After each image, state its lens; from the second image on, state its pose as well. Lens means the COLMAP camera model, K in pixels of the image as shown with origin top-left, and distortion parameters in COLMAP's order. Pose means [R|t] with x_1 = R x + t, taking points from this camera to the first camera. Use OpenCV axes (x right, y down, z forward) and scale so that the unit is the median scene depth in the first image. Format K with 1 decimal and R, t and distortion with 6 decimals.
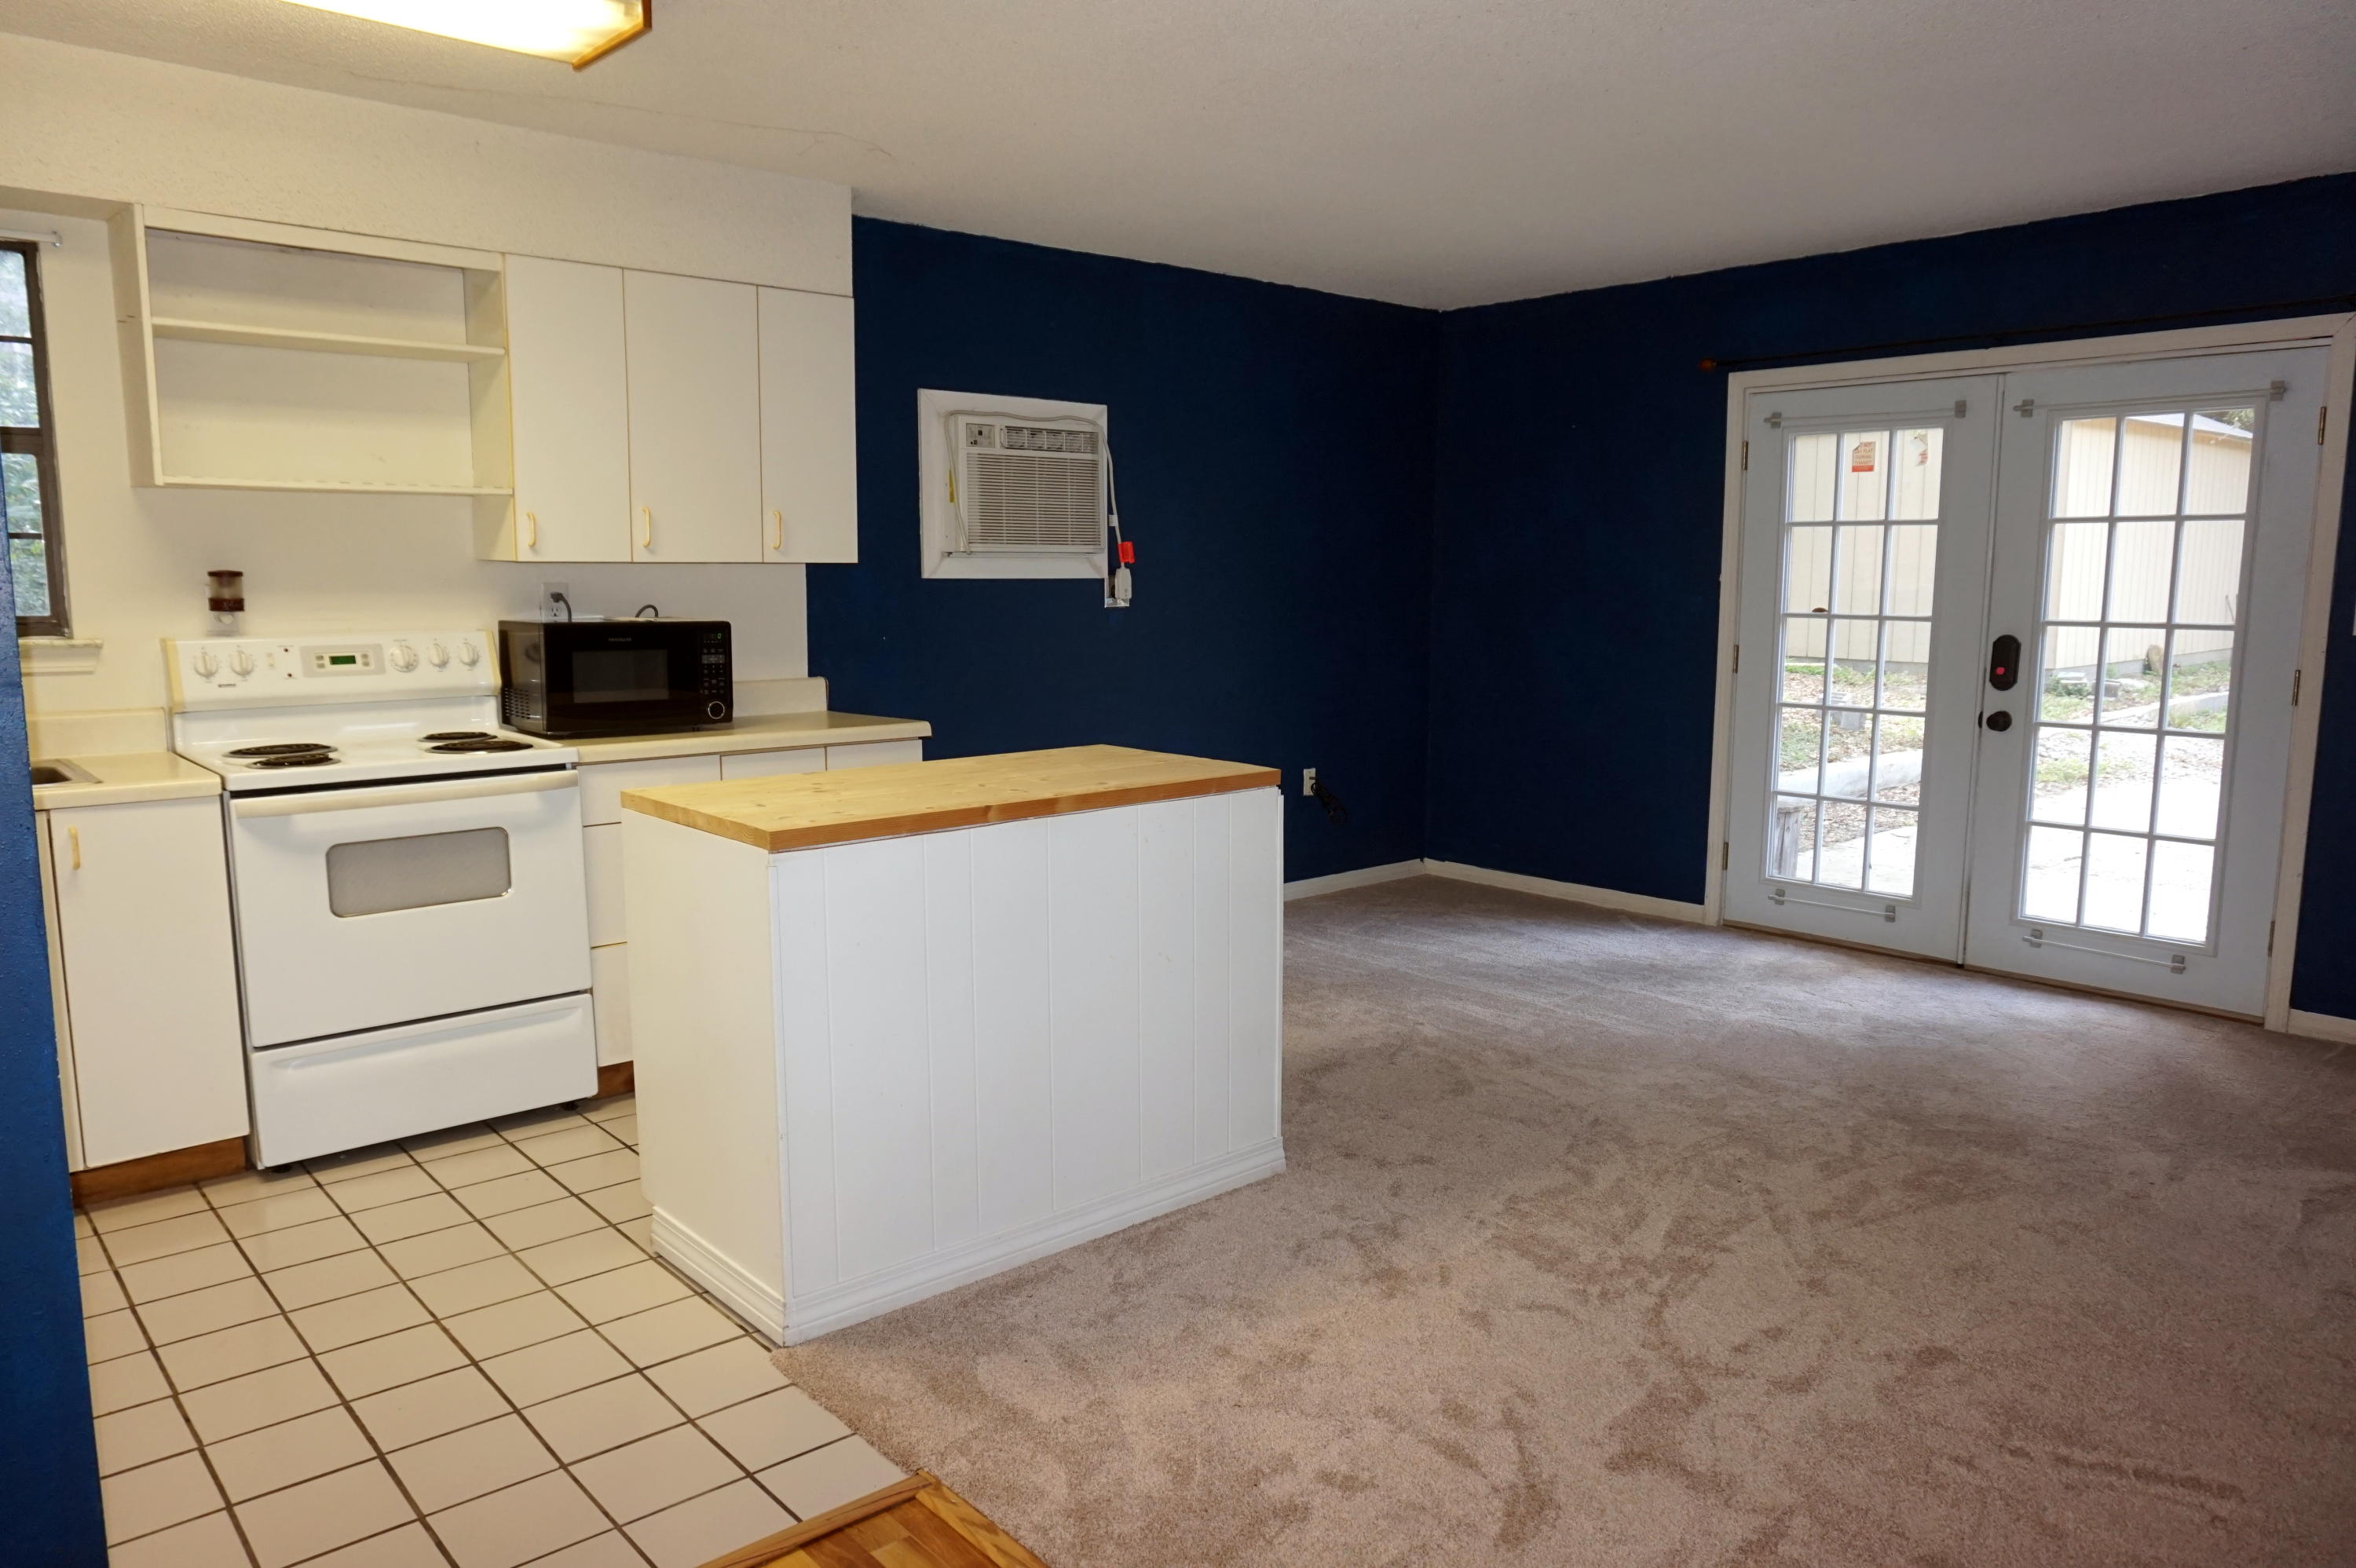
lens RADIAL K [[1576.5, 0, 1178.0], [0, 1576.5, 784.0], [0, 0, 1]] dist [-0.047391, 0.003146]
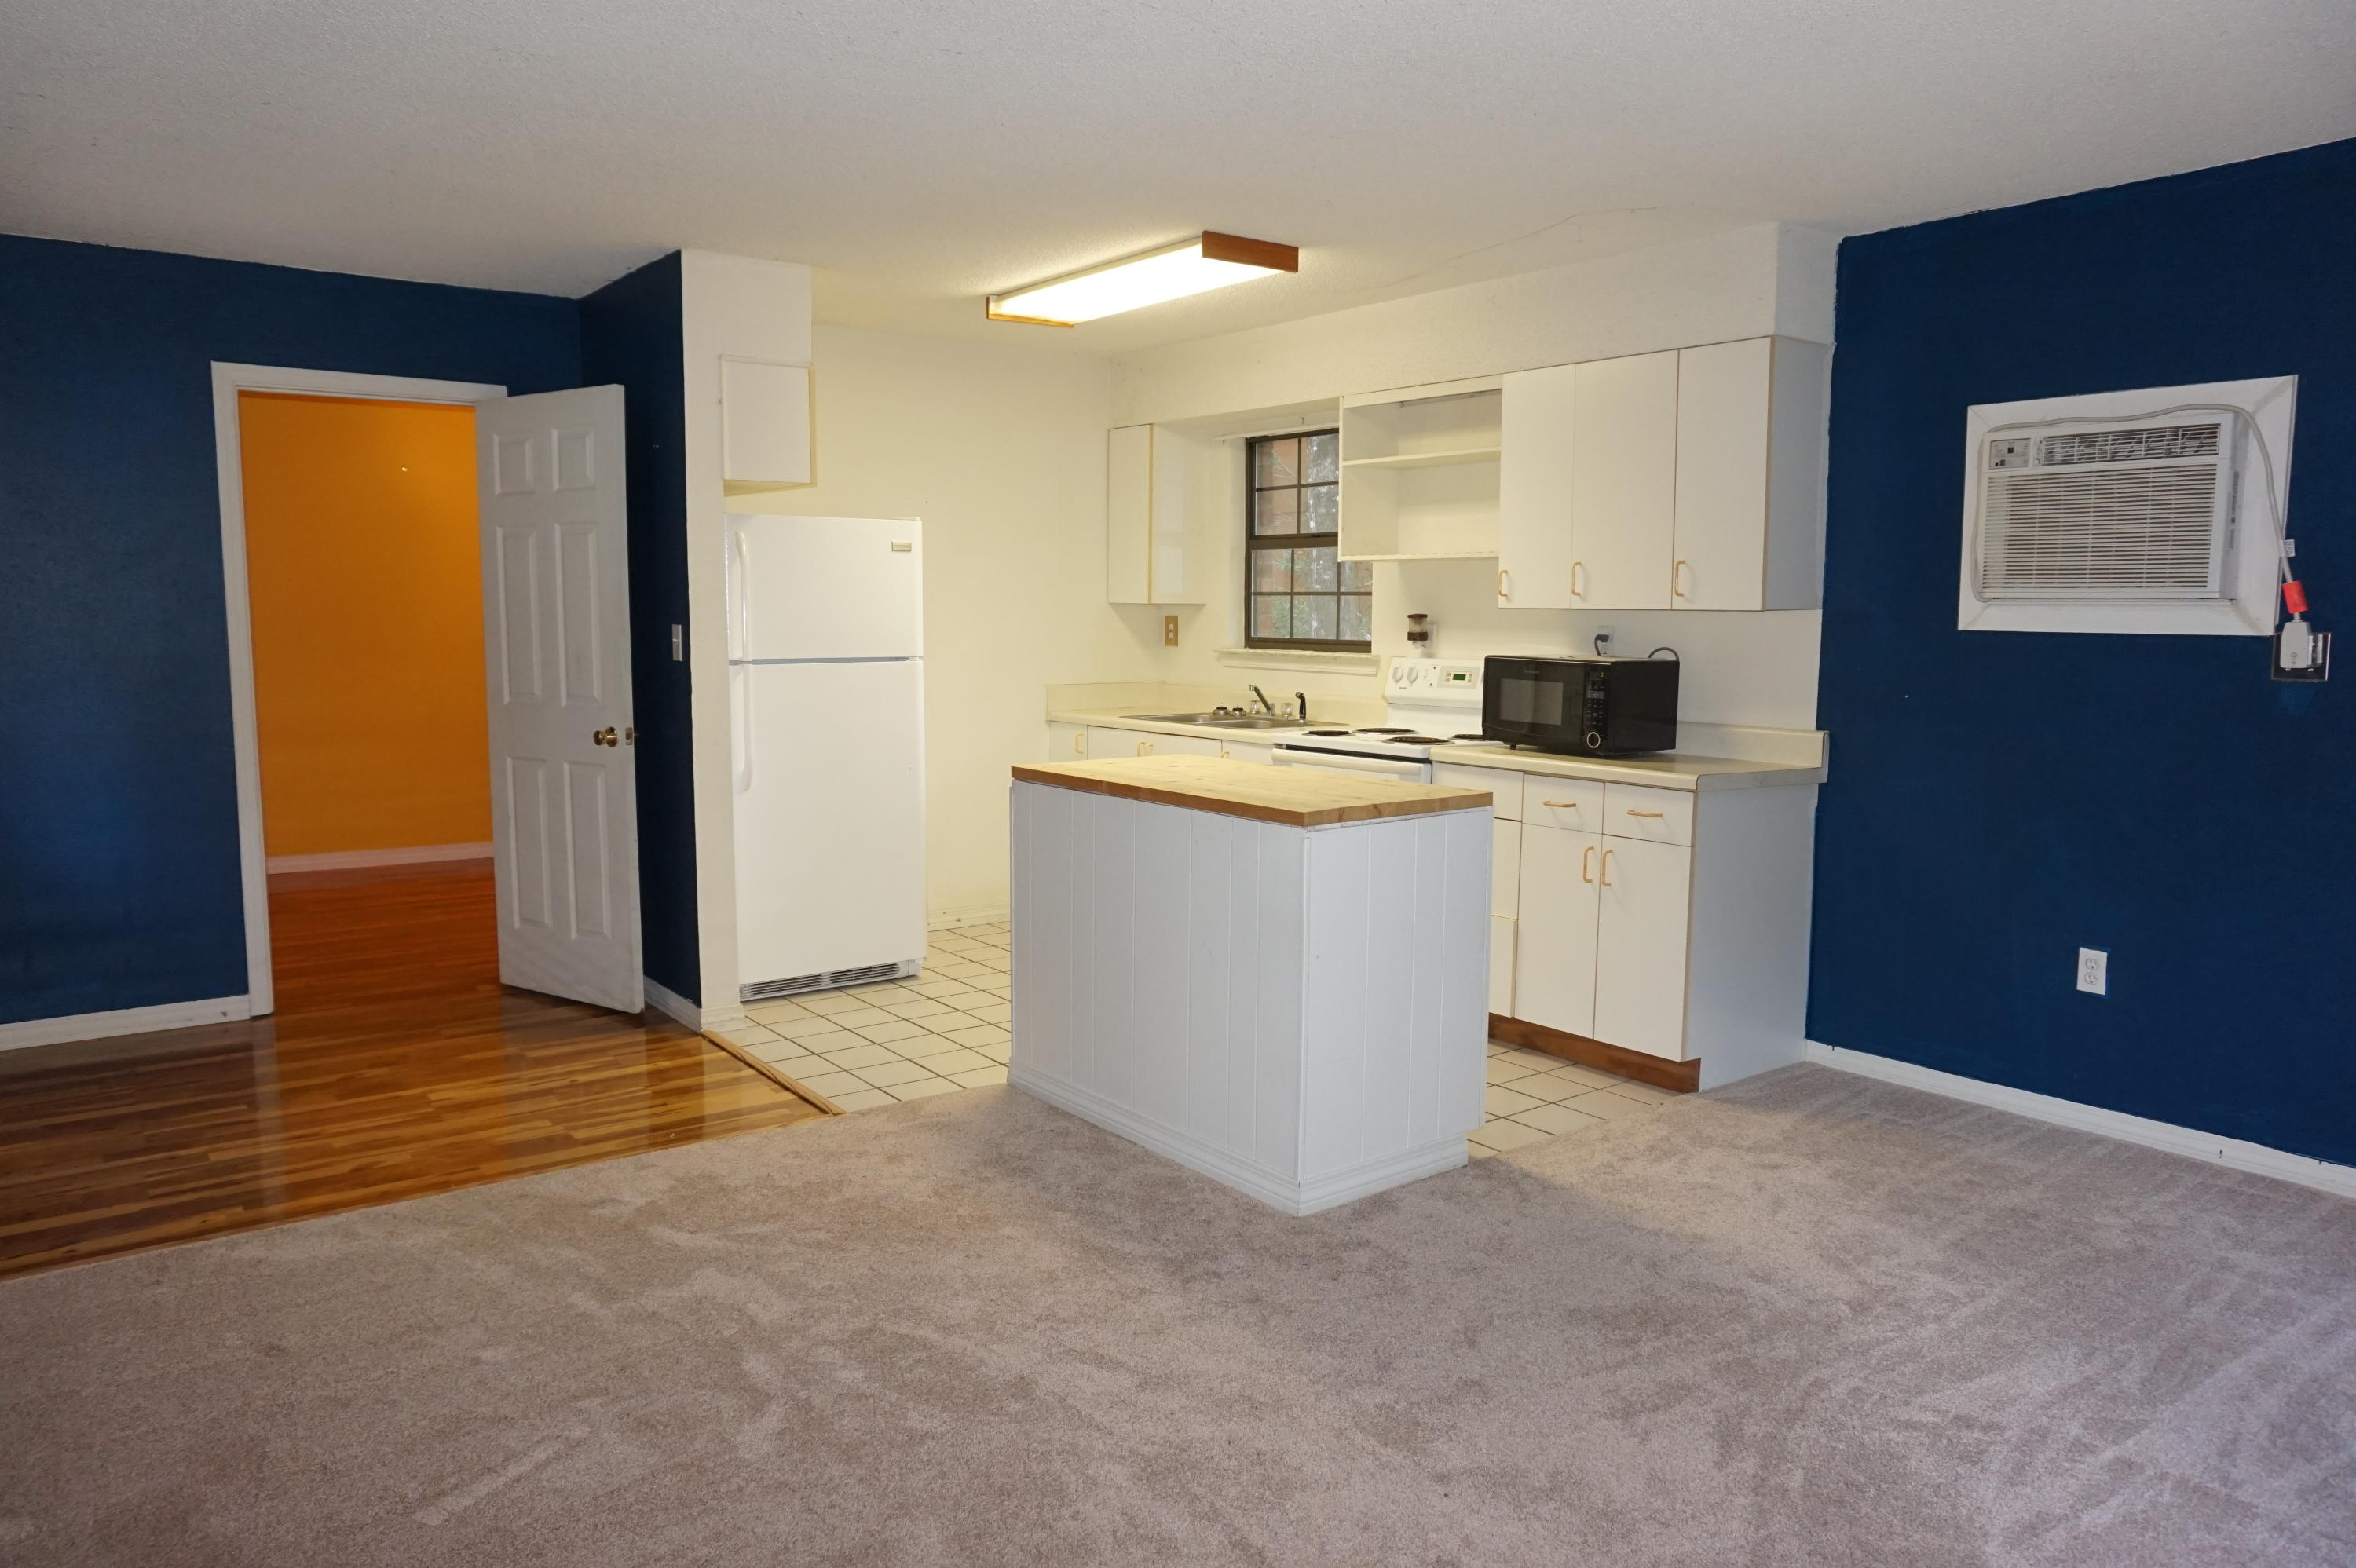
lens RADIAL K [[1576.5, 0, 1178.0], [0, 1576.5, 784.0], [0, 0, 1]] dist [-0.047391, 0.003146]
pose [[-0.092819, 0.106564, -0.989964, 0.763159], [-0.136883, 0.983450, 0.118697, -0.097606], [0.986229, 0.146527, -0.076696, 0.709763]]
